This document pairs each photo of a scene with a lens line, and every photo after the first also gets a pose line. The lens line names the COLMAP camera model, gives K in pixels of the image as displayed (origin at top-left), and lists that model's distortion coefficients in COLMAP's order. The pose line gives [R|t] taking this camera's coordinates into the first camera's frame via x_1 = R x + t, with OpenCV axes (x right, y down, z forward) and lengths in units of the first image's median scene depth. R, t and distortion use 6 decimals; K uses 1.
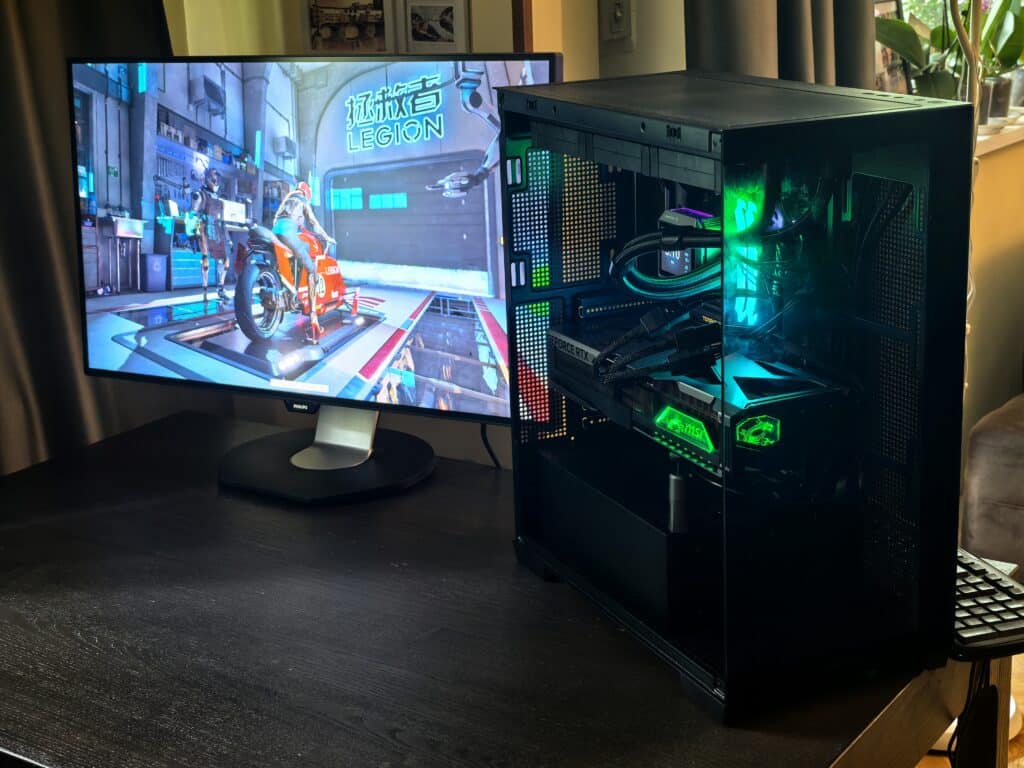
lens RADIAL K [[1599.3, 0, 511.7], [0, 1599.3, 381.0], [0, 0, 1]] dist [0.097967, 0.000000]
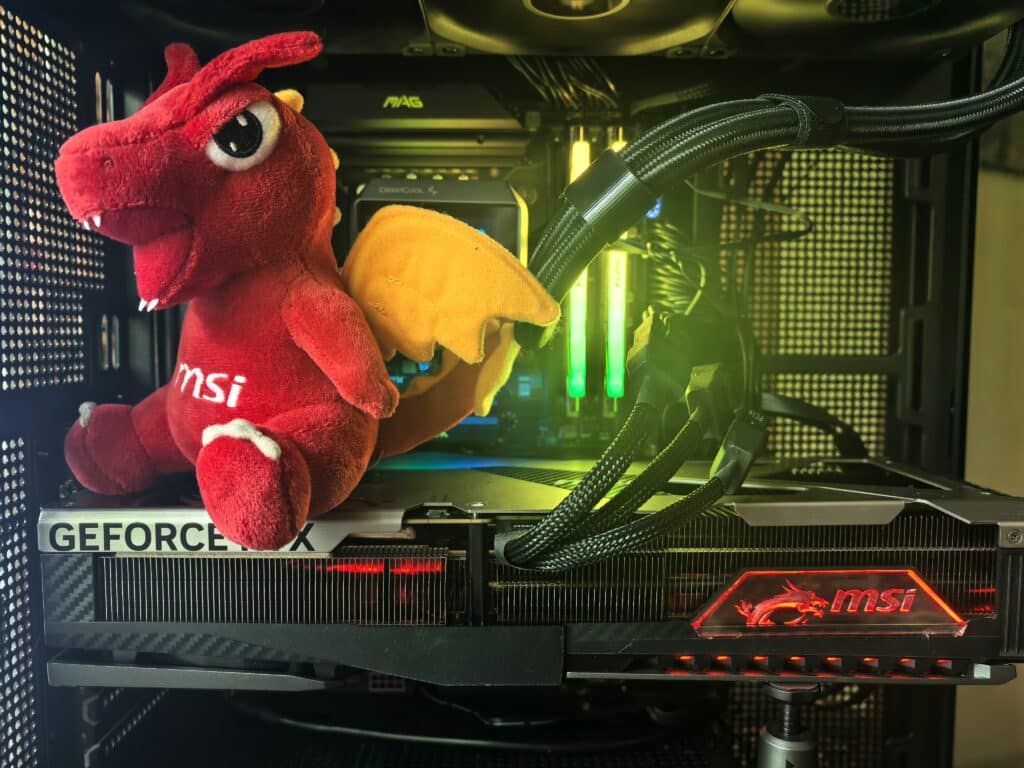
lens RADIAL K [[830.7, 0, 504.3], [0, 830.7, 392.2], [0, 0, 1]] dist [-0.035508, 0.055075]
pose [[0.406402, -0.009355, 0.913646, -0.111263], [0.227556, 0.969476, -0.091294, -0.021497], [-0.884904, 0.245008, 0.396126, 0.964954]]
